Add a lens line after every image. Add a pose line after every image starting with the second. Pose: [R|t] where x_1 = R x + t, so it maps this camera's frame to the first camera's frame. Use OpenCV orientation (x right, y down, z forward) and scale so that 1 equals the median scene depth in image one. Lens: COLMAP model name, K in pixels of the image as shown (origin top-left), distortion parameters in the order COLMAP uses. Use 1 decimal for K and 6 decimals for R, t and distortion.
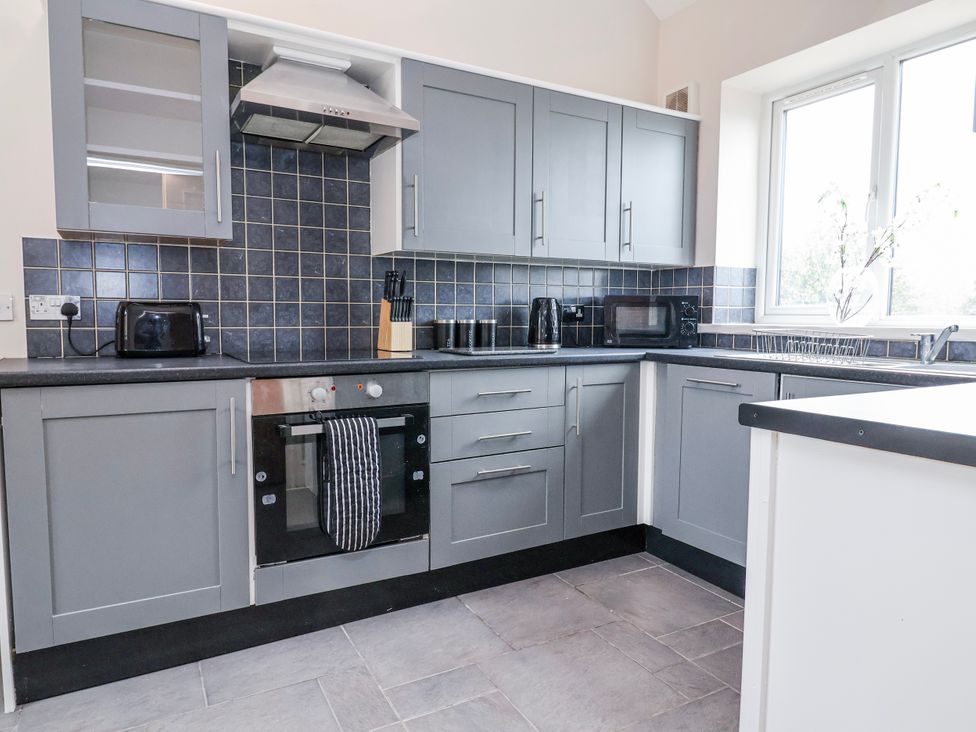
lens RADIAL K [[592.4, 0, 486.3], [0, 592.4, 363.9], [0, 0, 1]] dist [0.005466, 0.001262]
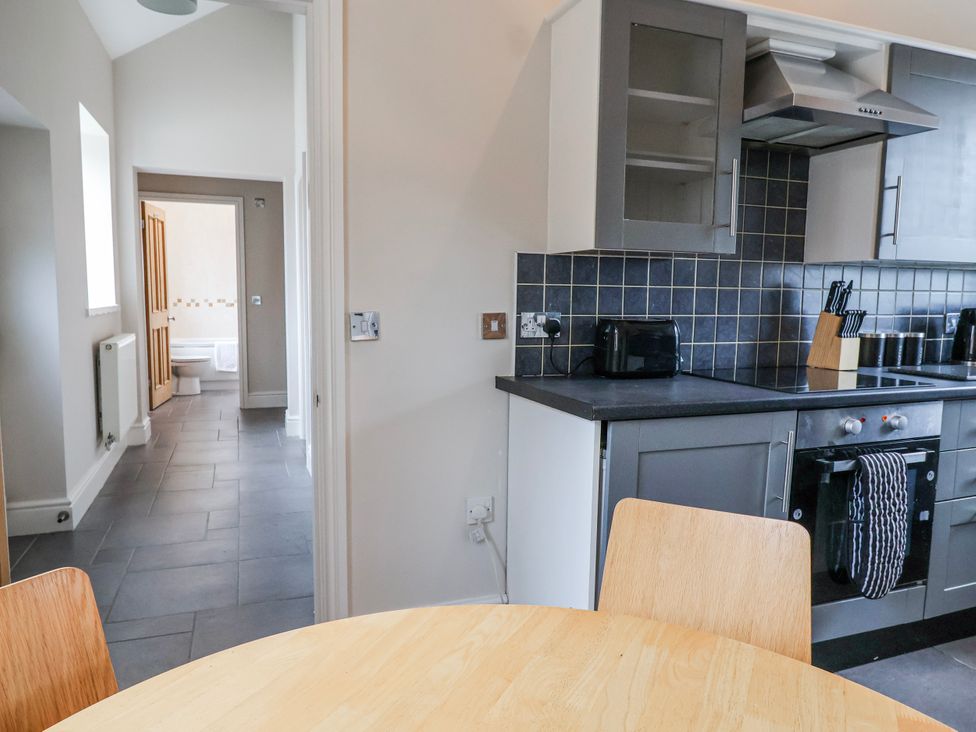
lens RADIAL K [[637.0, 0, 487.8], [0, 637.0, 364.1], [0, 0, 1]] dist [-0.002224, -0.007900]
pose [[0.989727, 0.022917, -0.141122, -0.655486], [-0.018707, 0.999341, 0.031092, -0.060614], [0.141742, -0.028133, 0.989504, -0.040650]]
